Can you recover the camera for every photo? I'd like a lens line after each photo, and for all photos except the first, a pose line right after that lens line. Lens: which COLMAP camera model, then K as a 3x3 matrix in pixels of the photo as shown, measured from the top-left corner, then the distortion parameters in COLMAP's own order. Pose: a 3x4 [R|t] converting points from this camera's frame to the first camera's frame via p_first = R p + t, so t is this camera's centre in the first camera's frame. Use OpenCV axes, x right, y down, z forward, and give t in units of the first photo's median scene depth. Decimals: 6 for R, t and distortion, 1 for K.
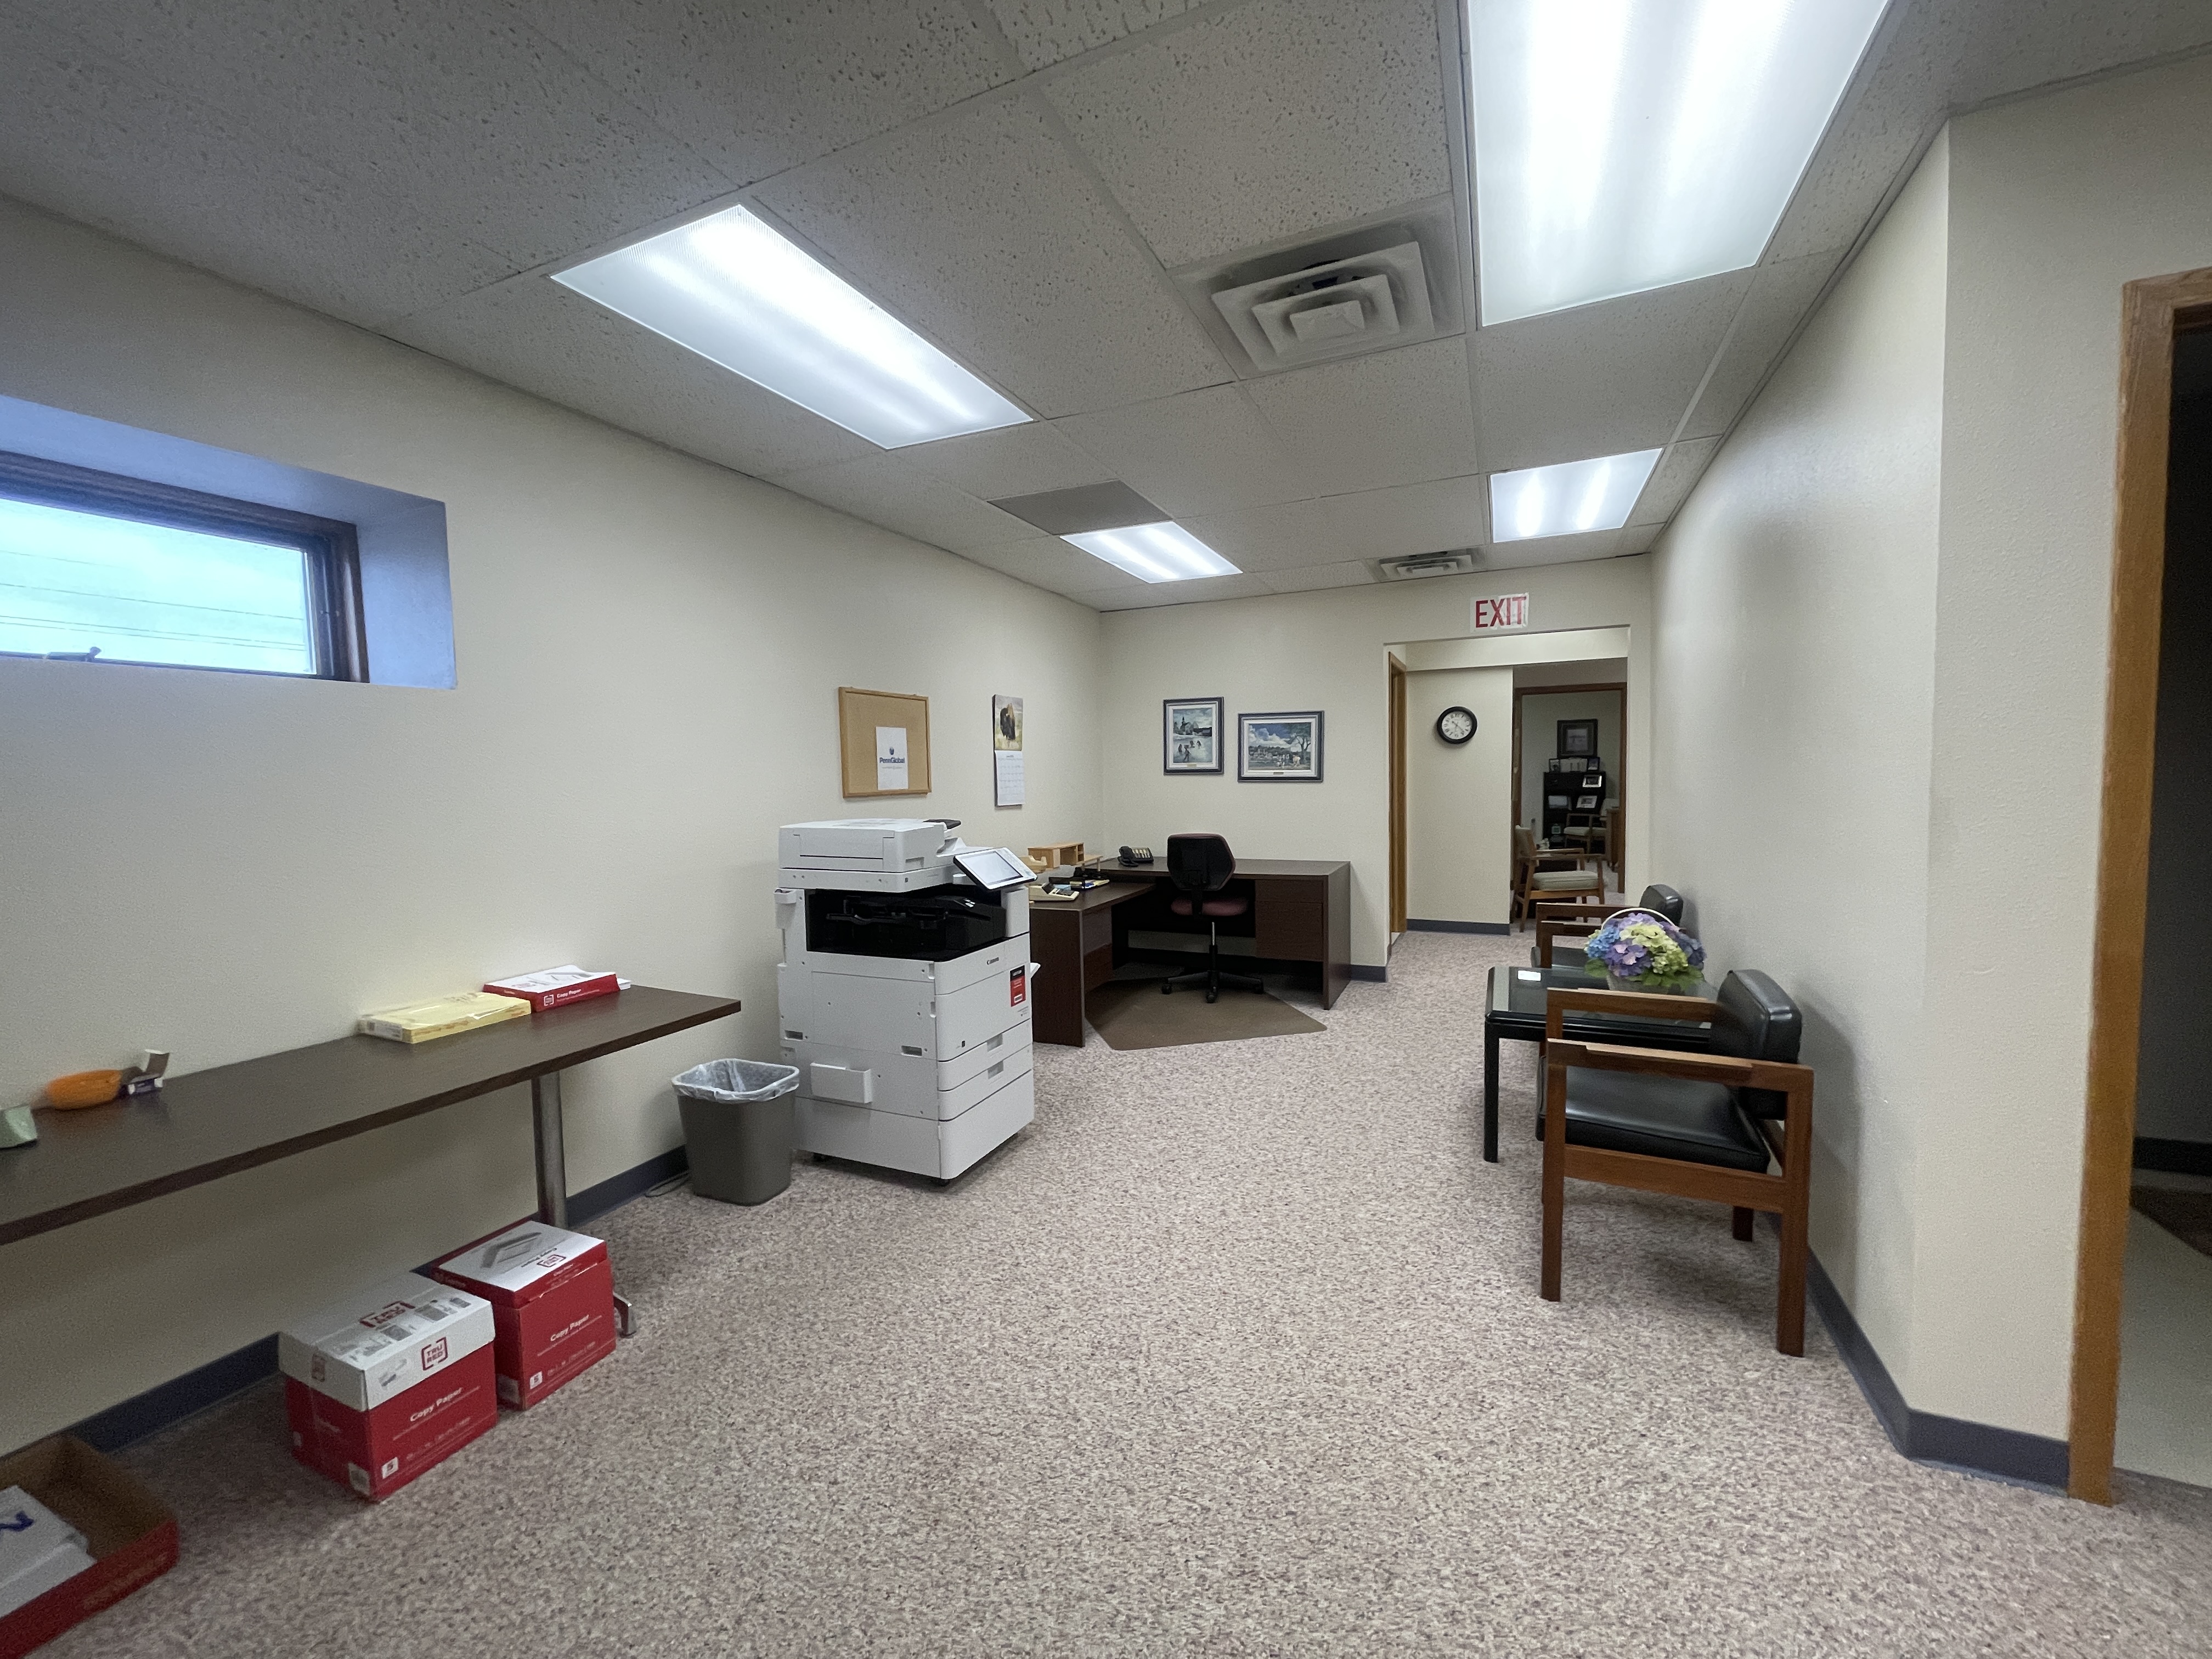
lens RADIAL K [[892.1, 0, 1090.3], [0, 892.1, 826.5], [0, 0, 1]] dist [-0.003660, -0.000325]
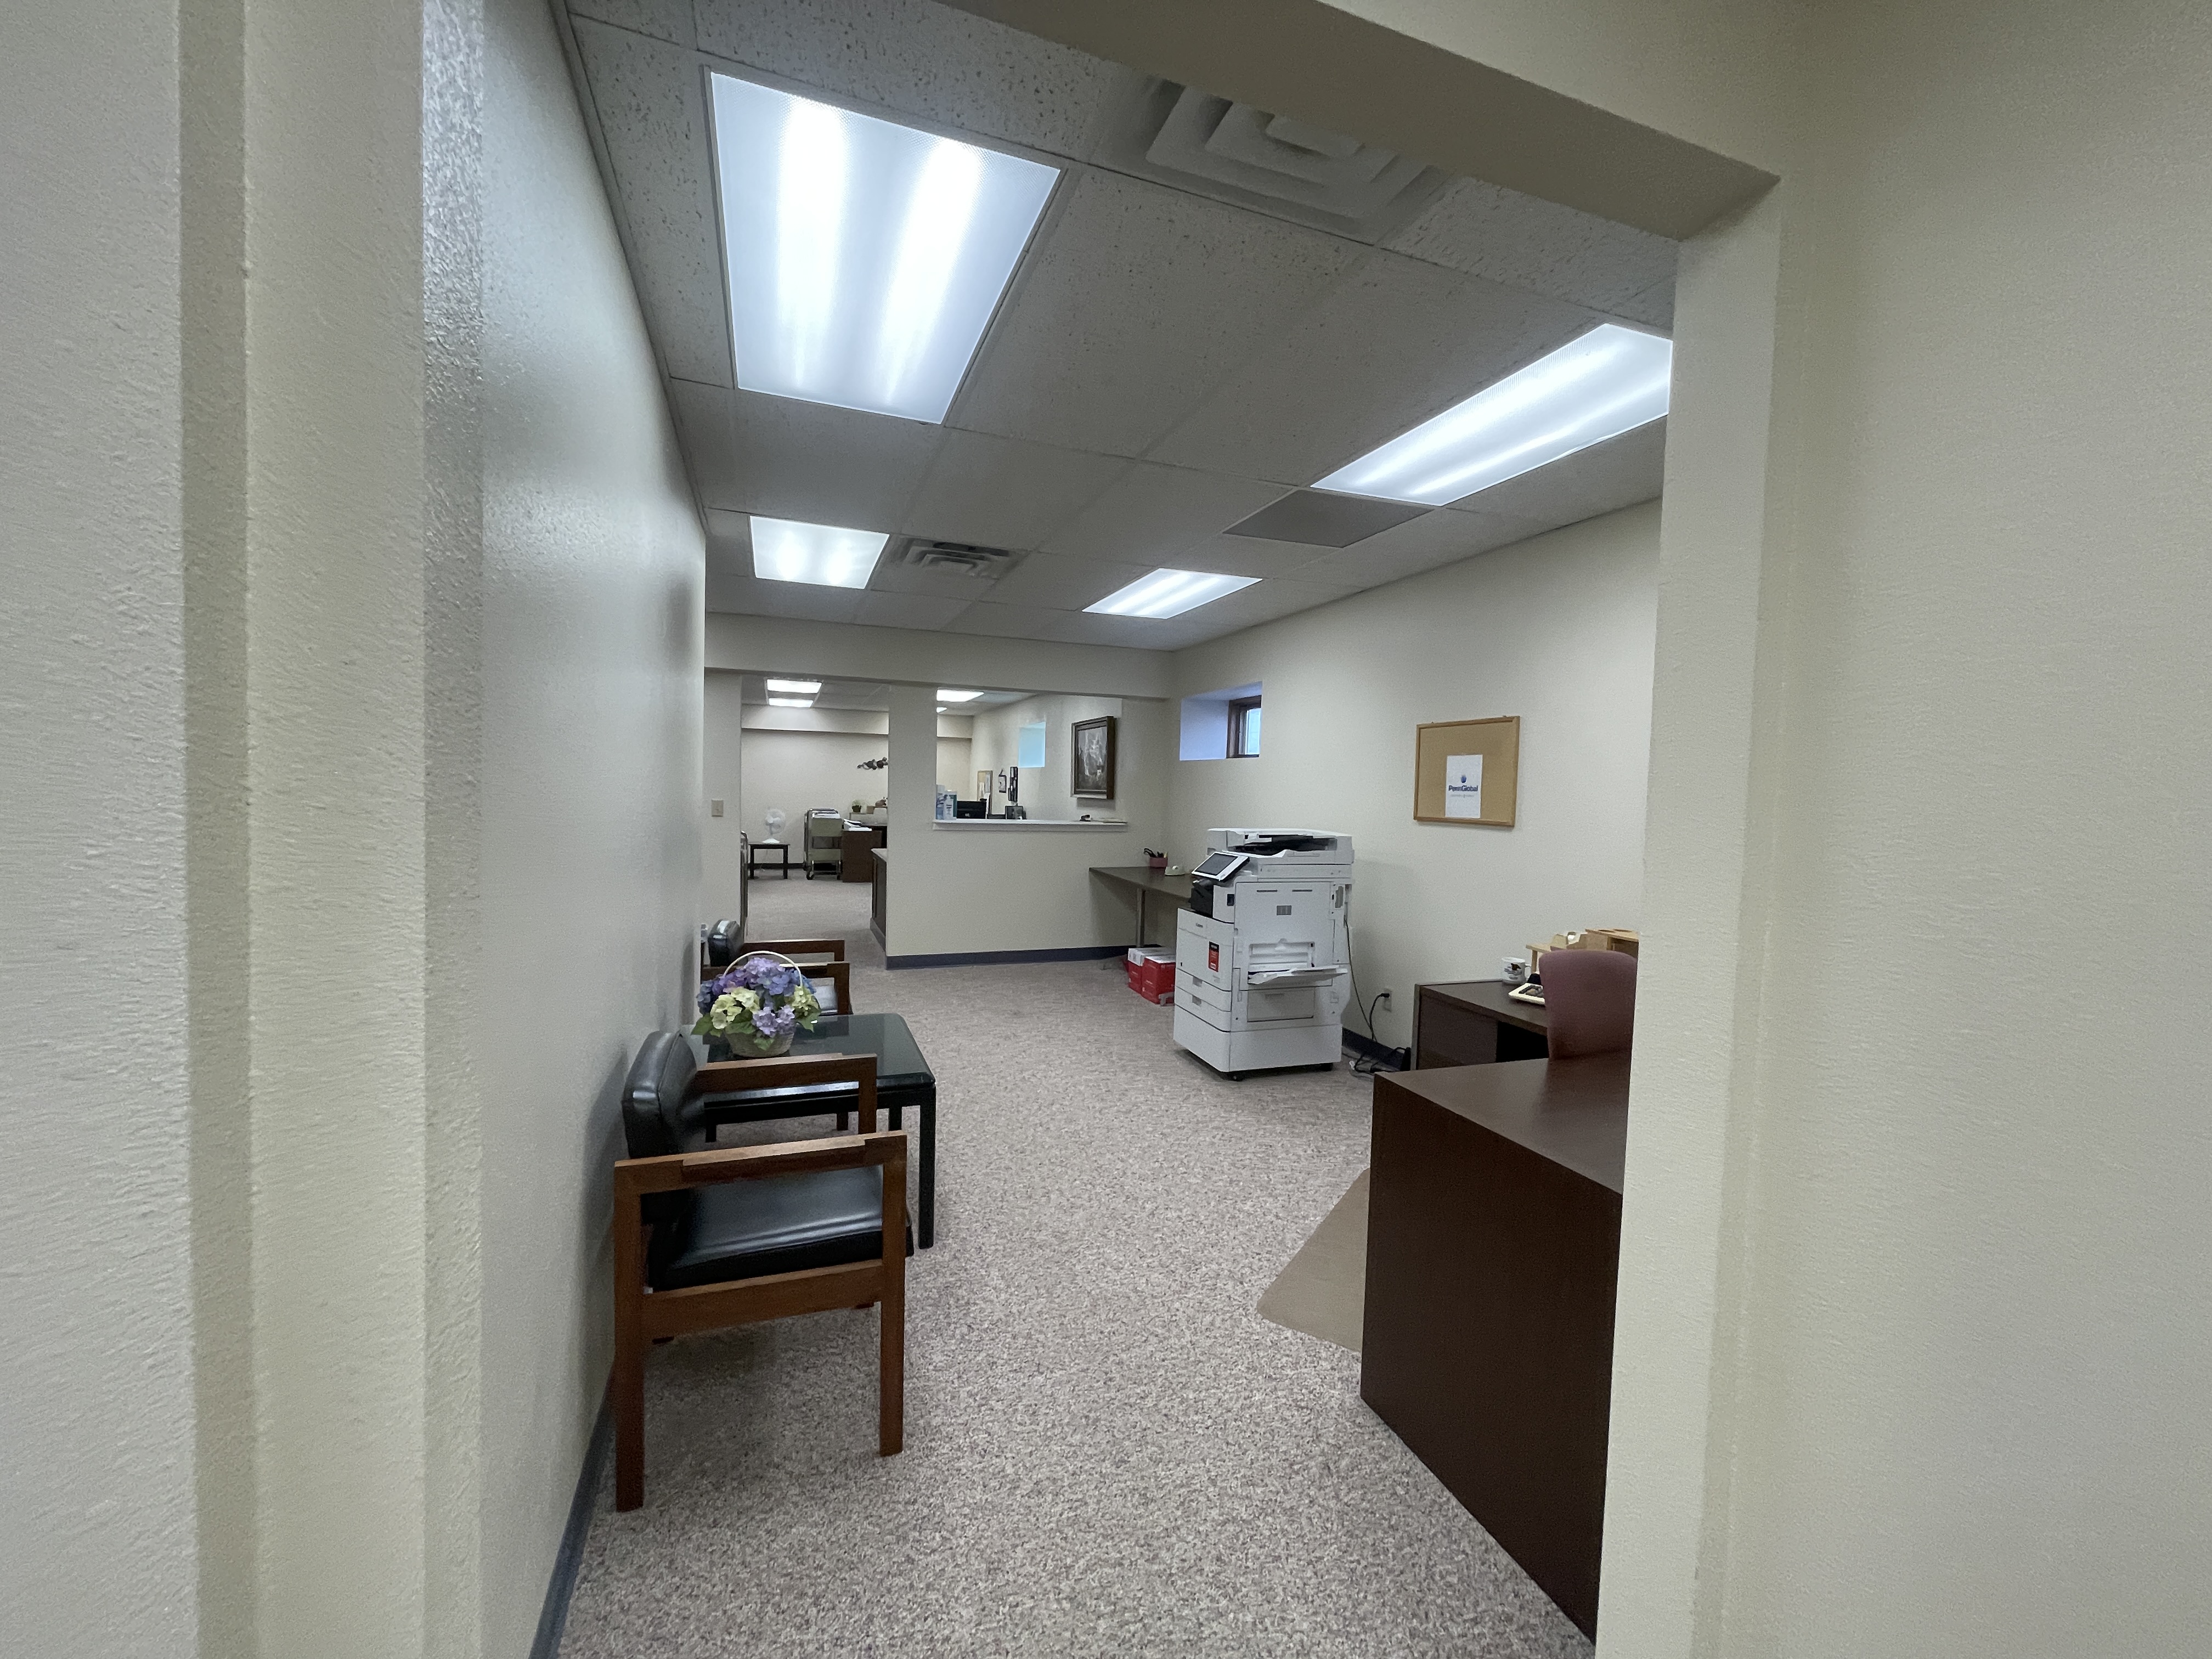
lens RADIAL K [[892.1, 0, 1095.3], [0, 892.1, 825.4], [0, 0, 1]] dist [-0.003660, -0.000325]
pose [[-0.711728, 0.030225, -0.701805, 1.168735], [-0.059491, 0.992891, 0.103094, -0.169112], [0.699932, 0.115126, -0.704870, 2.154425]]
